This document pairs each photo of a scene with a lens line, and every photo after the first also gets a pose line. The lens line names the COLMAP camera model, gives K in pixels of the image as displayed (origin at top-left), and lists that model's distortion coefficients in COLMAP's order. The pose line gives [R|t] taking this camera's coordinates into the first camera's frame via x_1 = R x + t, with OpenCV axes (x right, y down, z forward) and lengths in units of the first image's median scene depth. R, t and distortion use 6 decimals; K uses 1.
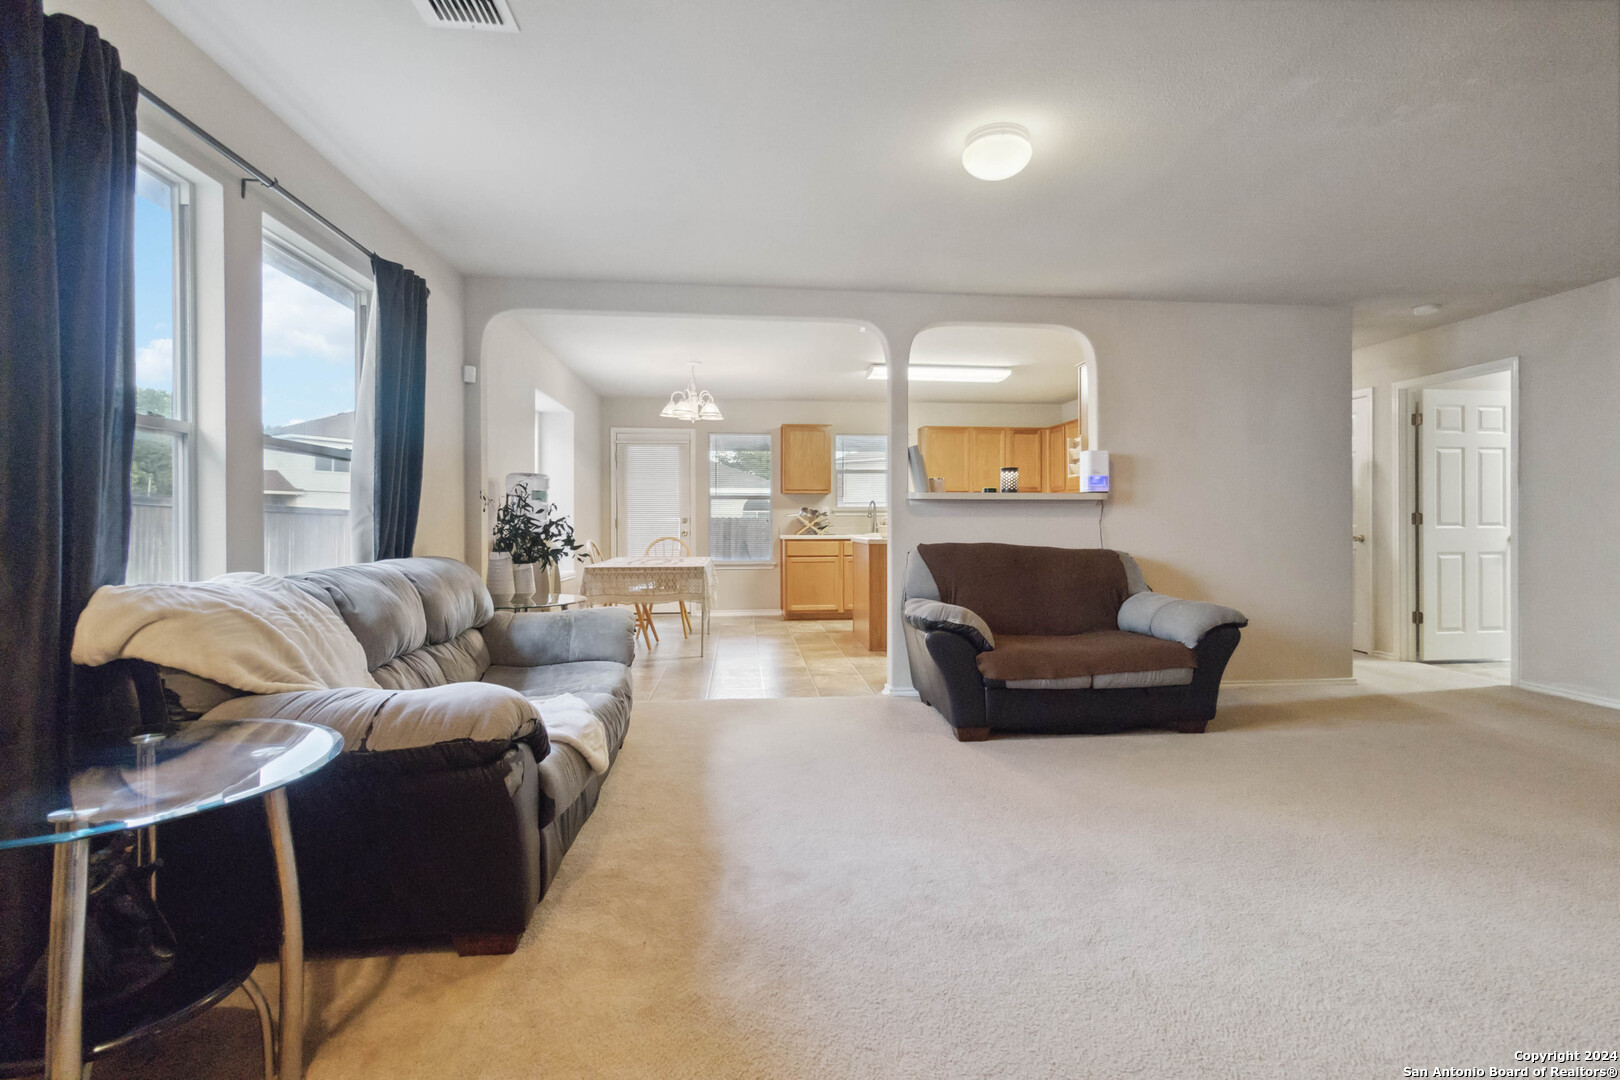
lens RADIAL K [[758.8, 0, 810.6], [0, 758.8, 510.4], [0, 0, 1]] dist [0.002917, 0.000143]
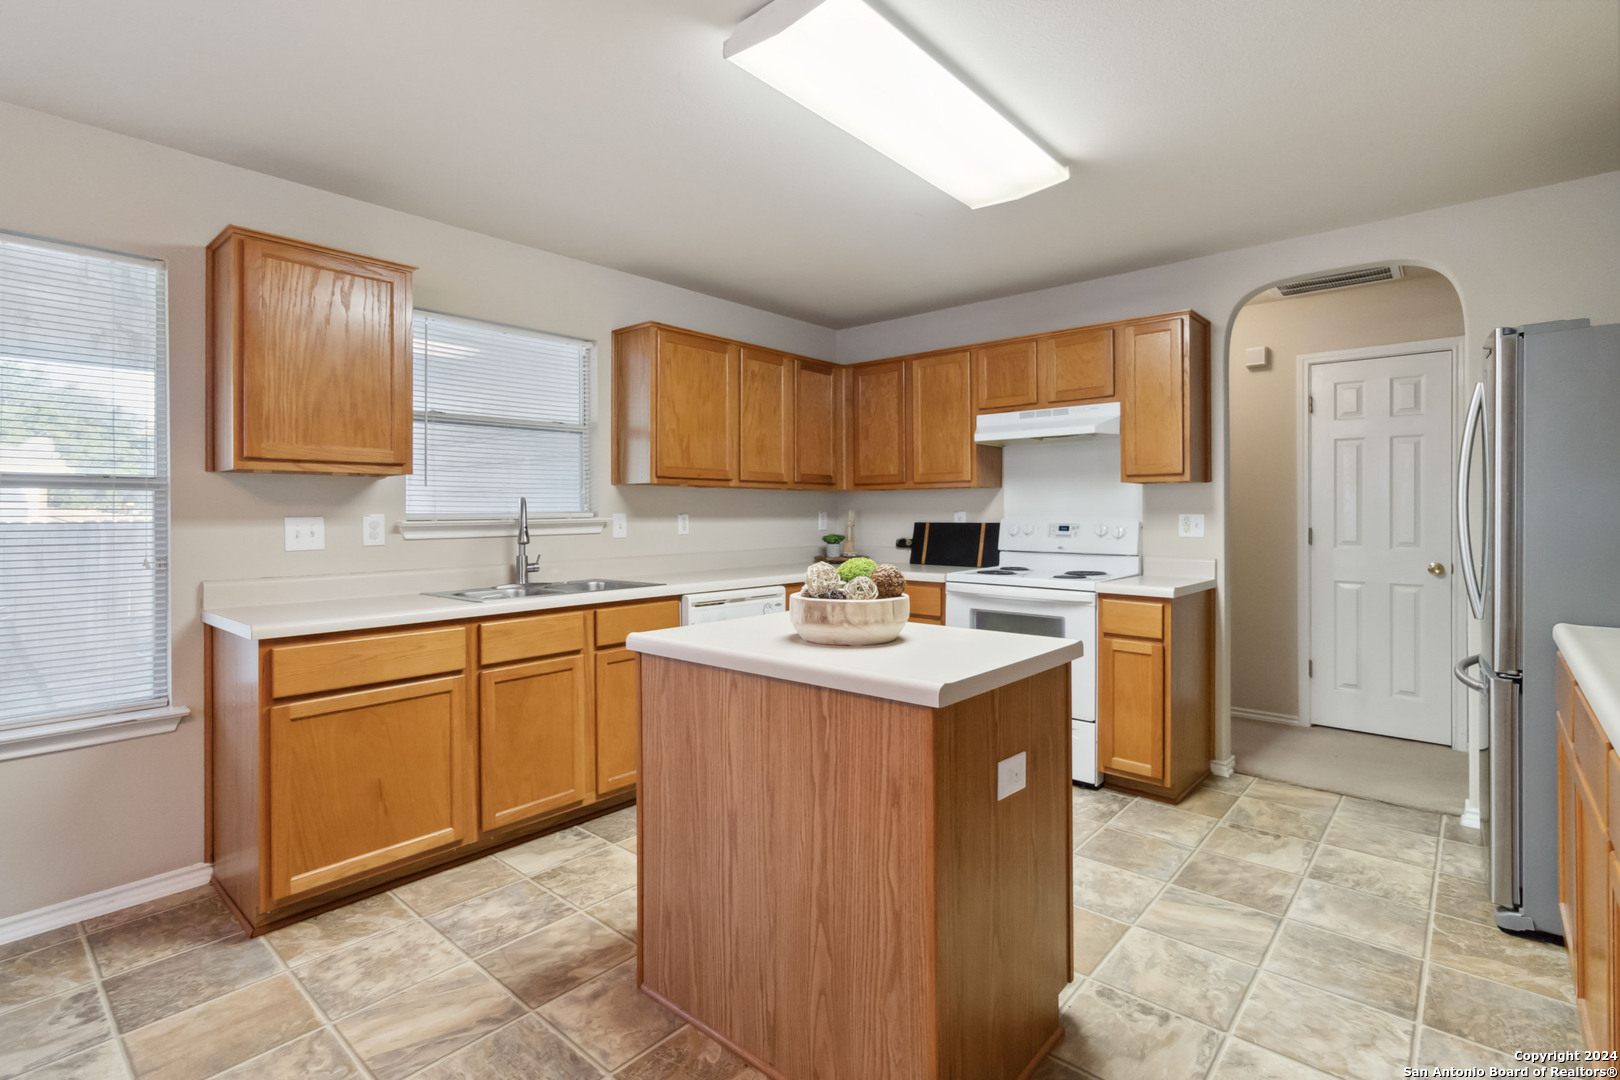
lens RADIAL K [[758.8, 0, 810.6], [0, 758.8, 510.4], [0, 0, 1]] dist [0.002917, 0.000143]
pose [[0.717759, -0.000321, 0.696292, -0.077446], [-0.012253, 0.999839, 0.013092, -0.013371], [-0.696184, -0.017929, 0.717640, 0.634395]]
